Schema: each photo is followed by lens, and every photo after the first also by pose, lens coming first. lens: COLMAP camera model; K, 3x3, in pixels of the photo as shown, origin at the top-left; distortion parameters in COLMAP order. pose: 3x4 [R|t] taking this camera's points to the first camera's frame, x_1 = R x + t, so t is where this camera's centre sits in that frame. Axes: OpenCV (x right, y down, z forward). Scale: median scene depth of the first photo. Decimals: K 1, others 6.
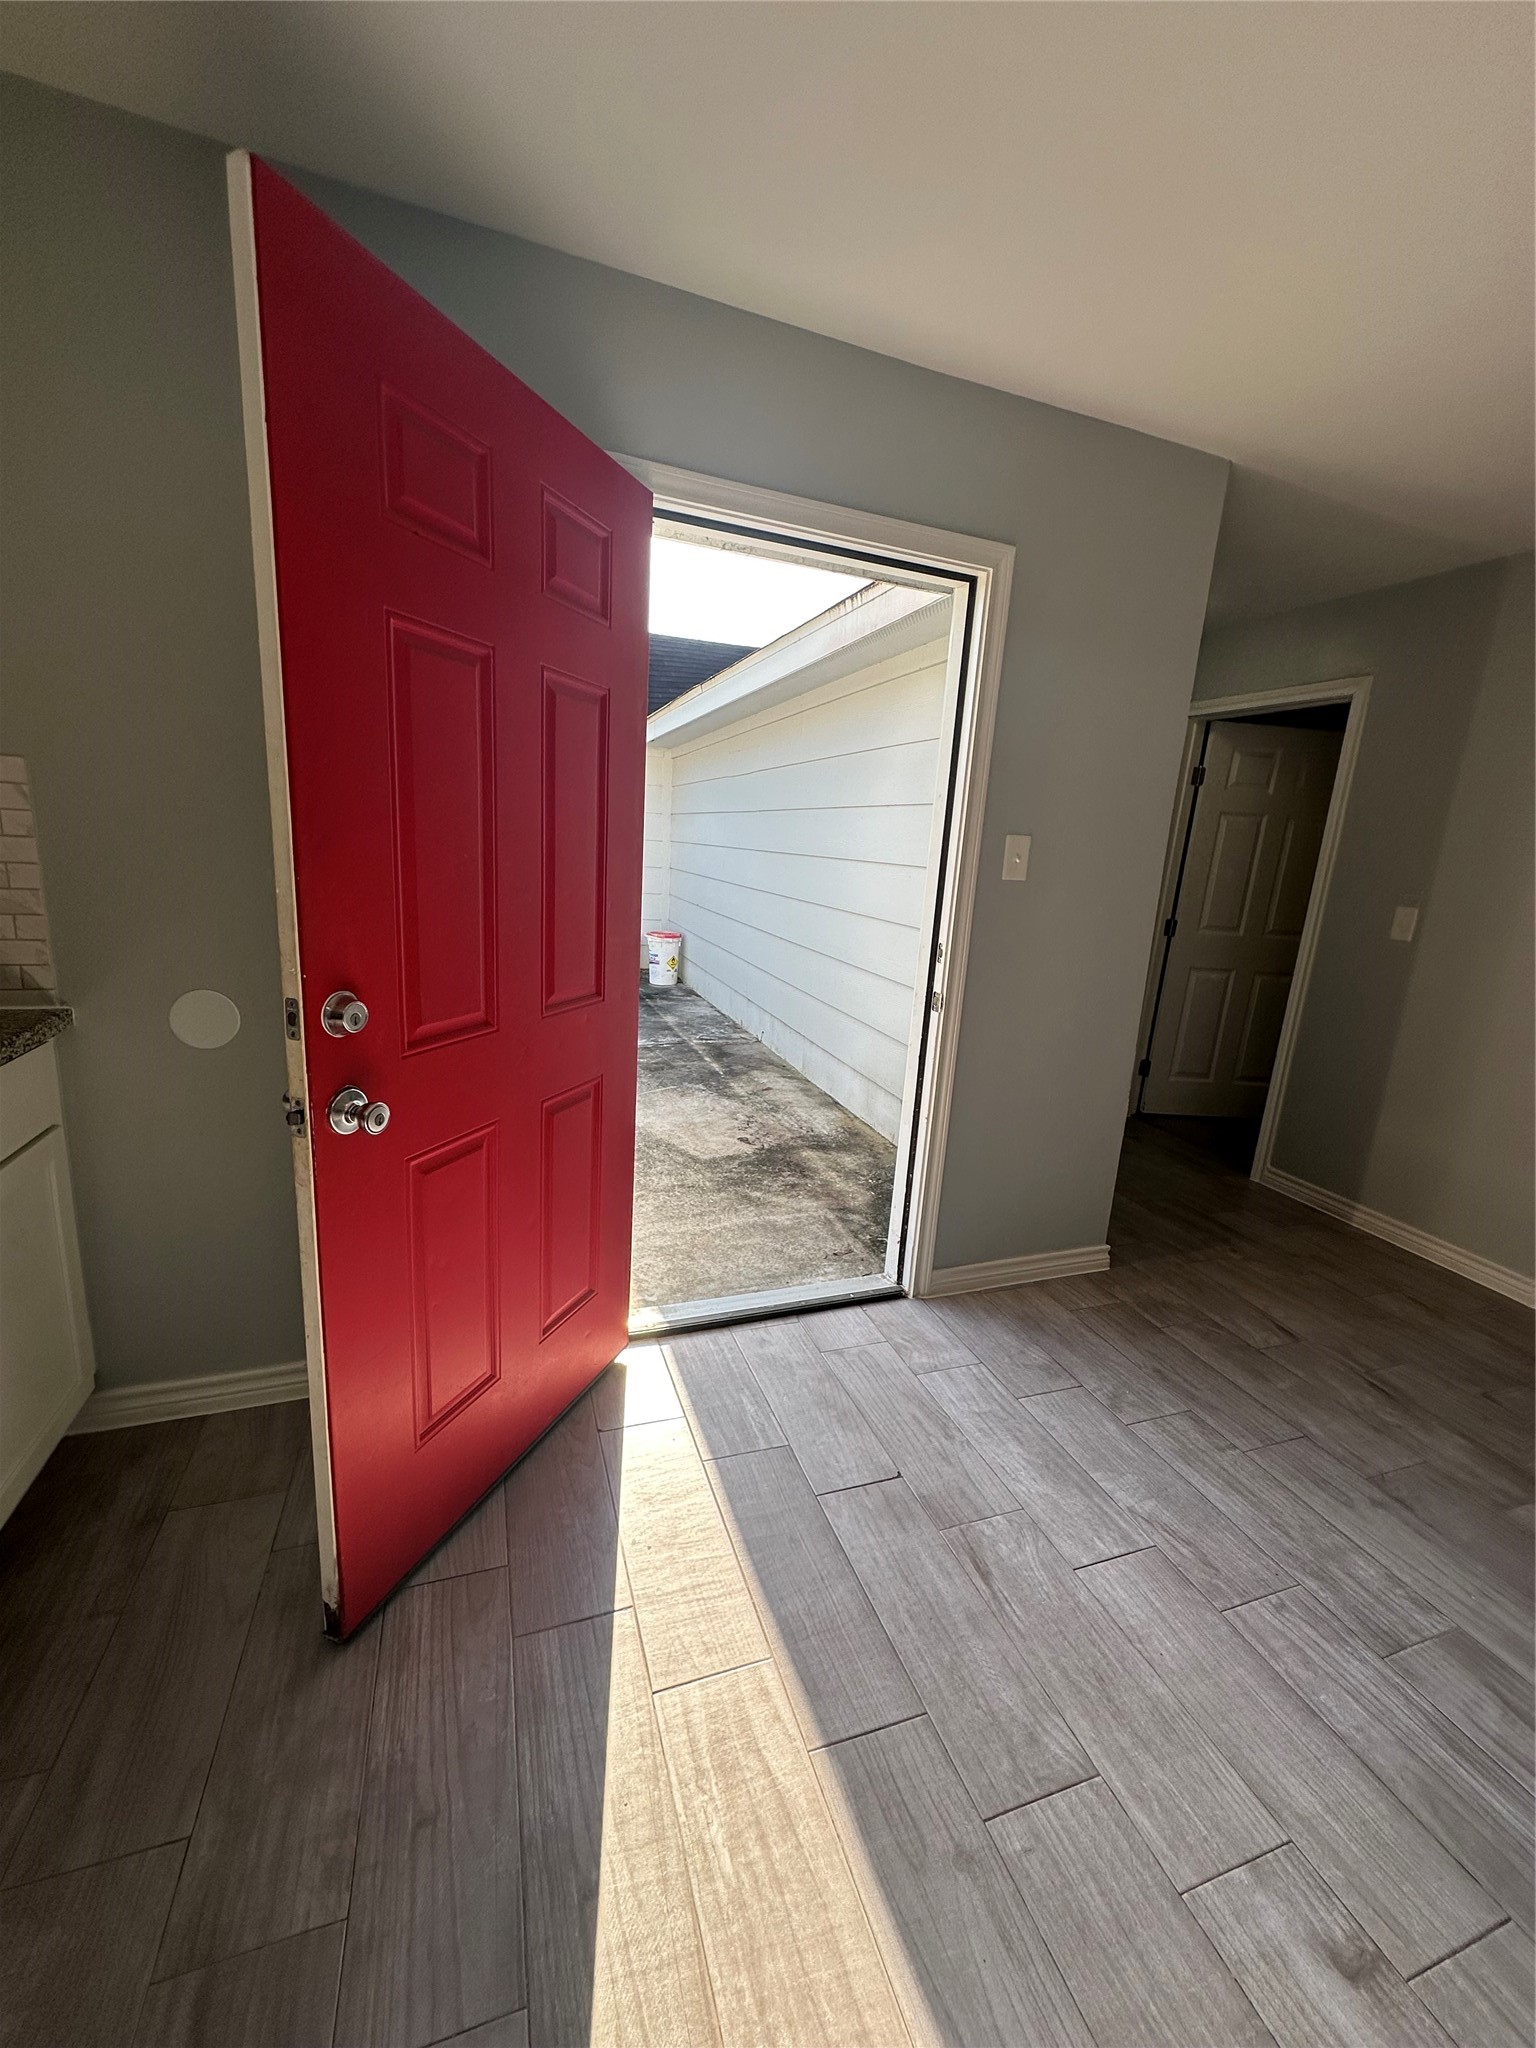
lens RADIAL K [[820.2, 0, 768.0], [0, 820.2, 1024.0], [0, 0, 1]] dist [-0.000324, -0.000012]
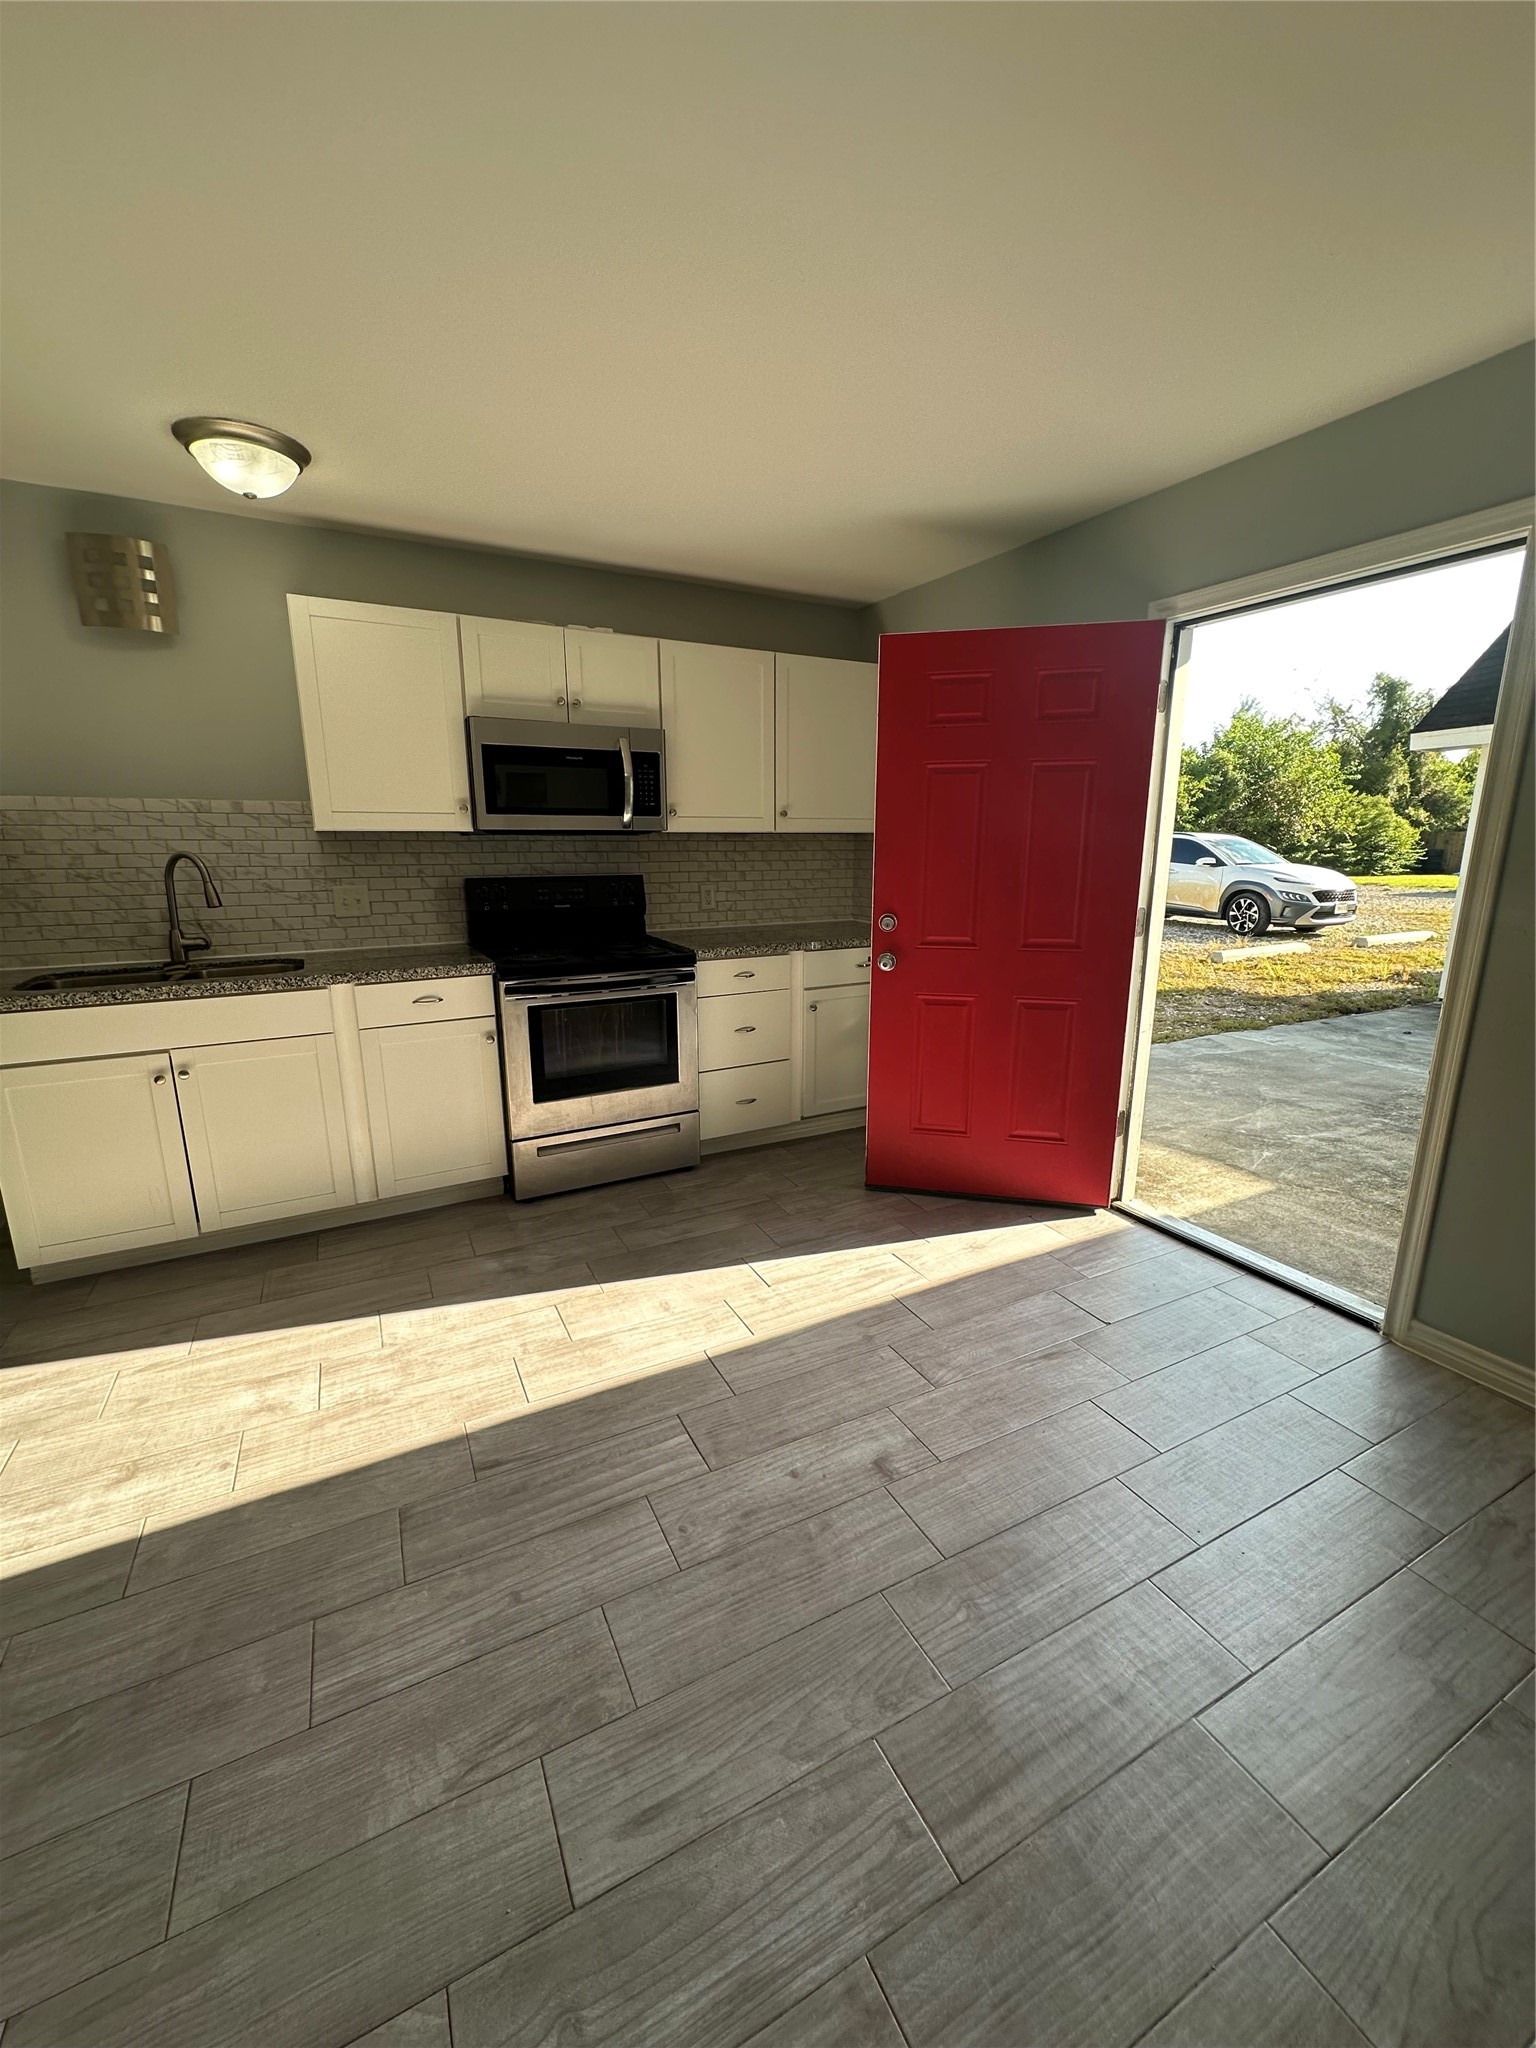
lens RADIAL K [[820.2, 0, 768.0], [0, 820.2, 1024.0], [0, 0, 1]] dist [-0.000324, -0.000012]
pose [[0.140650, 0.156774, -0.977568, 1.766975], [-0.204454, 0.970700, 0.126257, 0.042913], [0.968719, 0.182110, 0.168582, 0.228235]]
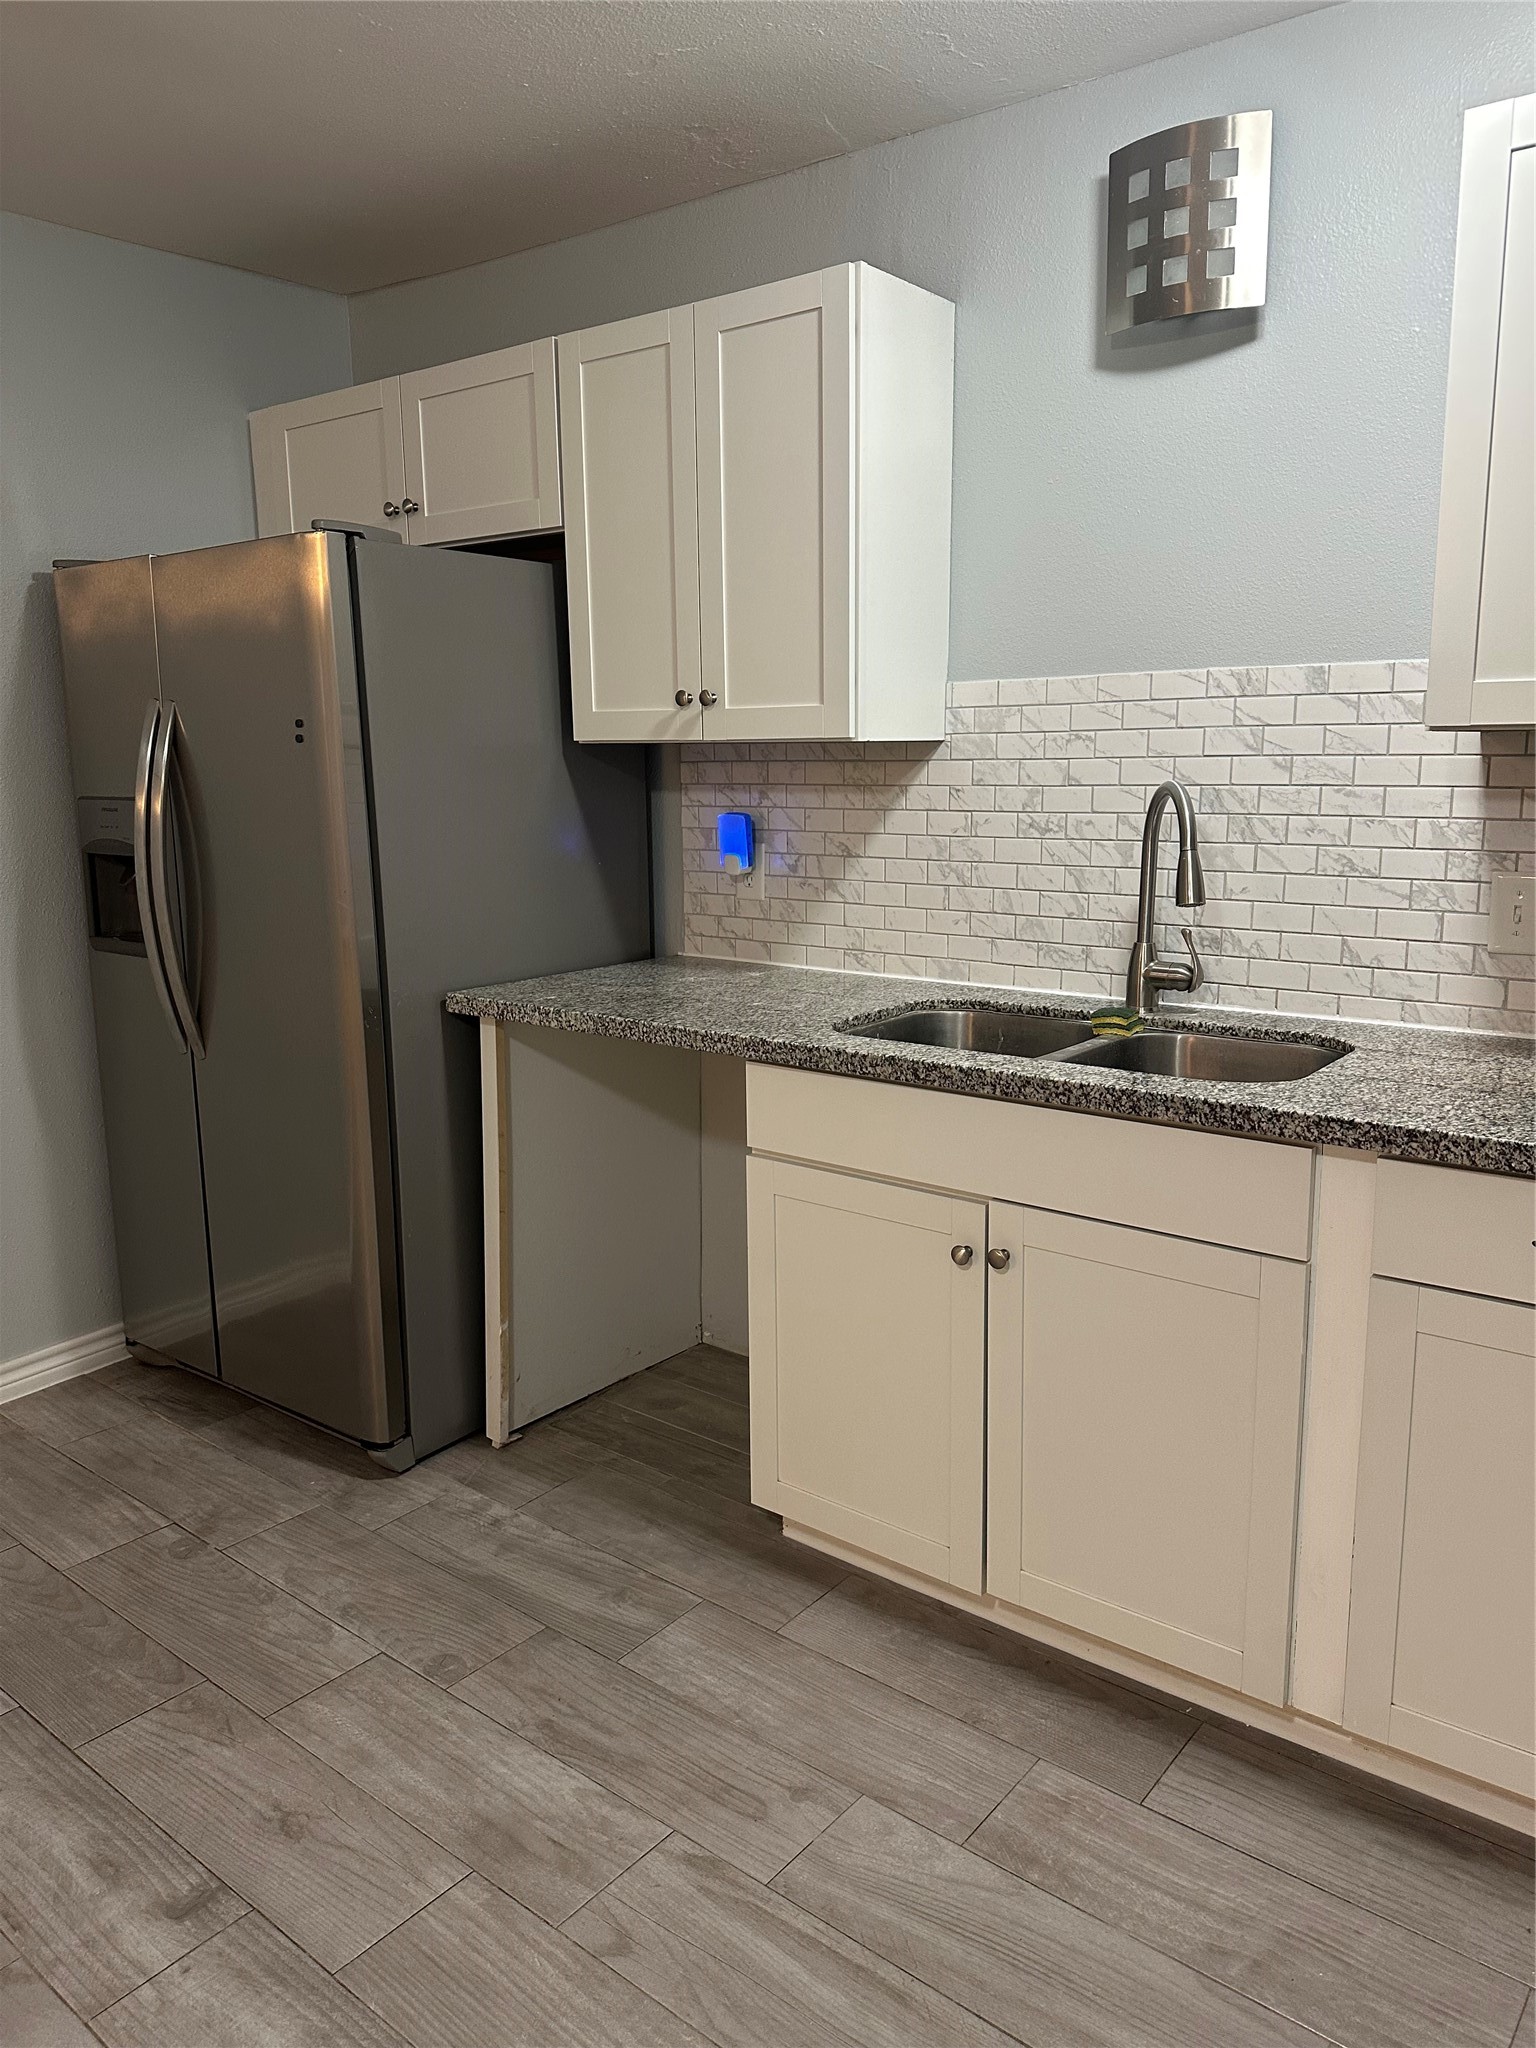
lens RADIAL K [[1425.7, 0, 770.3], [0, 1425.7, 1015.4], [0, 0, 1]] dist [0.108374, -0.145833]
pose [[-0.847590, 0.038710, -0.529238, 0.742623], [-0.157045, 0.934361, 0.319854, -0.029841], [0.506881, 0.354219, -0.785876, 0.259930]]
